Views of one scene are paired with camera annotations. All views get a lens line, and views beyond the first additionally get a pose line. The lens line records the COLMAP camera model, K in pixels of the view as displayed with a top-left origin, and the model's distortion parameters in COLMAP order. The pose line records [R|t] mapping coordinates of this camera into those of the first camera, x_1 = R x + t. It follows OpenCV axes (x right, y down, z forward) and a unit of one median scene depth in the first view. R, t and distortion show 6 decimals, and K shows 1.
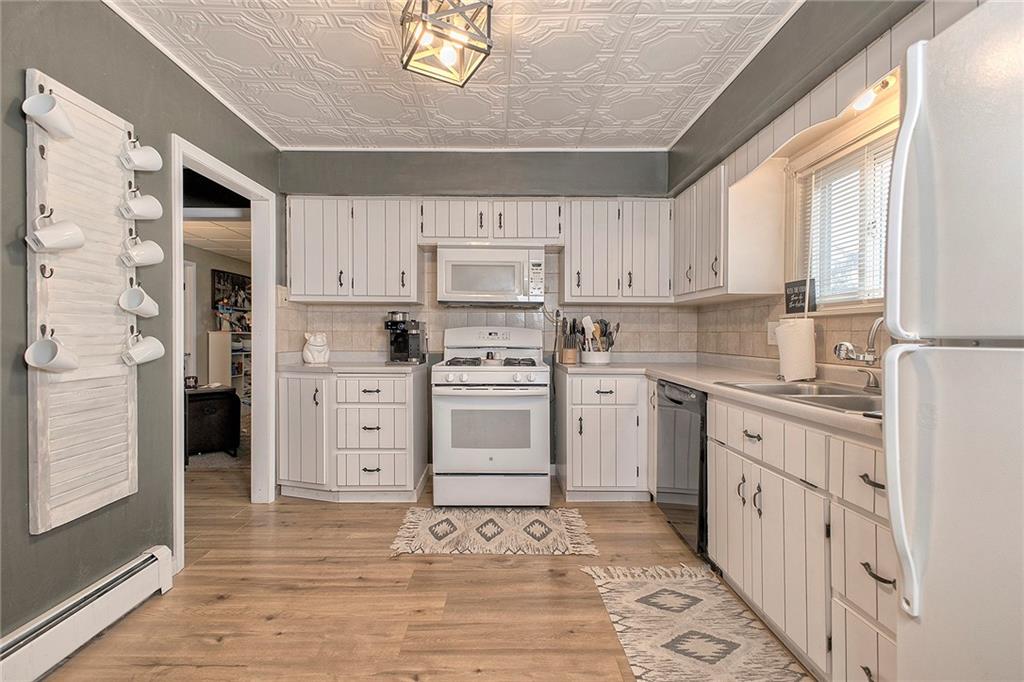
lens RADIAL K [[443.6, 0, 504.5], [0, 443.6, 338.1], [0, 0, 1]] dist [0.002615, -0.000806]
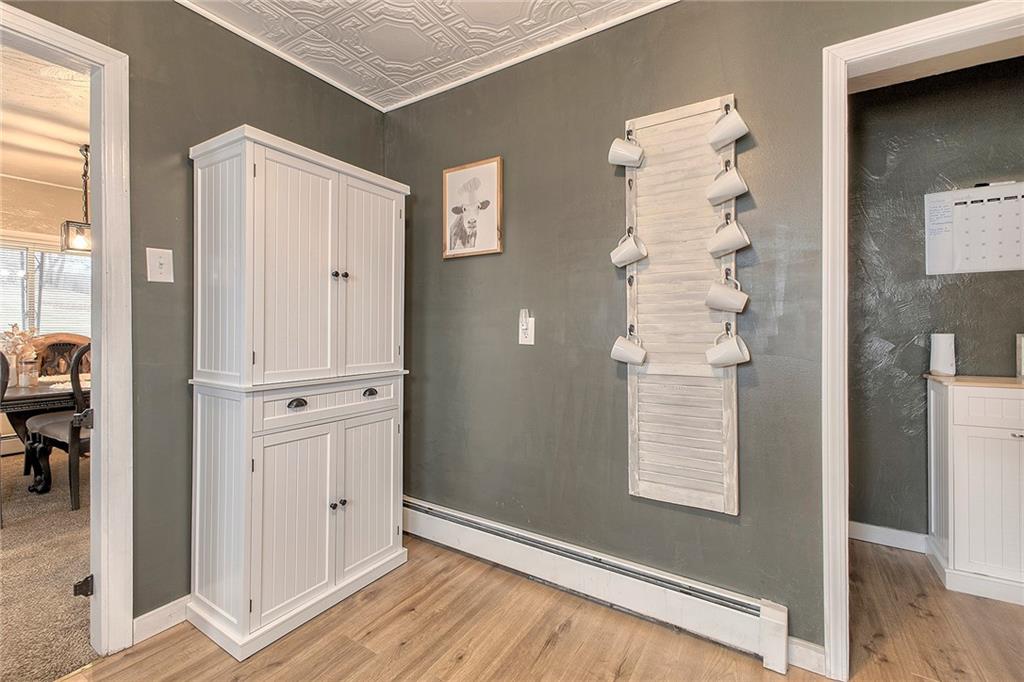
lens RADIAL K [[443.6, 0, 512.3], [0, 443.6, 331.7], [0, 0, 1]] dist [0.002615, -0.000806]
pose [[-0.549591, -0.002194, -0.835431, 0.057452], [-0.009008, 0.999954, 0.003299, -0.003917], [0.835385, 0.009338, -0.549586, 0.489340]]
